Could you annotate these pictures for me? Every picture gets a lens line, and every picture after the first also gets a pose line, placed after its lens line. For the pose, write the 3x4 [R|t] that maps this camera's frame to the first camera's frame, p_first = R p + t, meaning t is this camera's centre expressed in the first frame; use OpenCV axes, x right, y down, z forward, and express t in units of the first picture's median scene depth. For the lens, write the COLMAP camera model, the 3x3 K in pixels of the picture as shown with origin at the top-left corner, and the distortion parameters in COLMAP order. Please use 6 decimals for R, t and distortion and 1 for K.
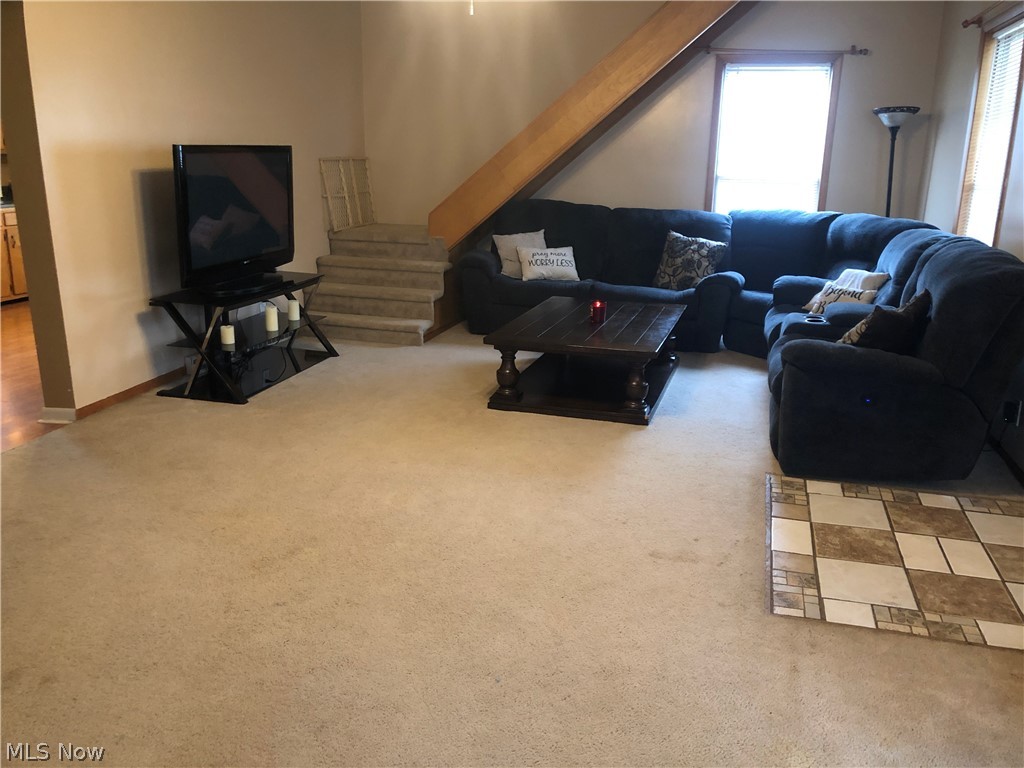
lens RADIAL K [[859.6, 0, 512.0], [0, 859.6, 384.0], [0, 0, 1]] dist [0.053821, -0.072430]
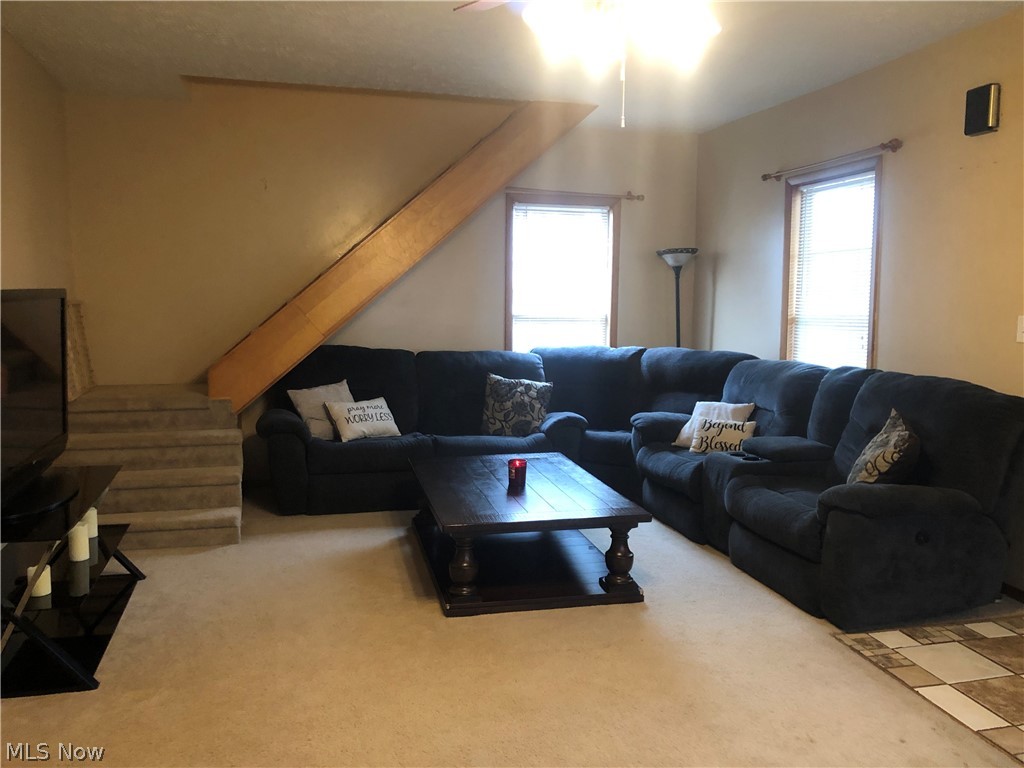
lens RADIAL K [[859.6, 0, 512.0], [0, 859.6, 384.0], [0, 0, 1]] dist [0.053821, -0.072430]
pose [[0.860924, -0.066652, 0.504349, -0.267434], [0.139733, 0.984232, -0.108454, -0.064134], [-0.489167, 0.163845, 0.856662, 0.203848]]
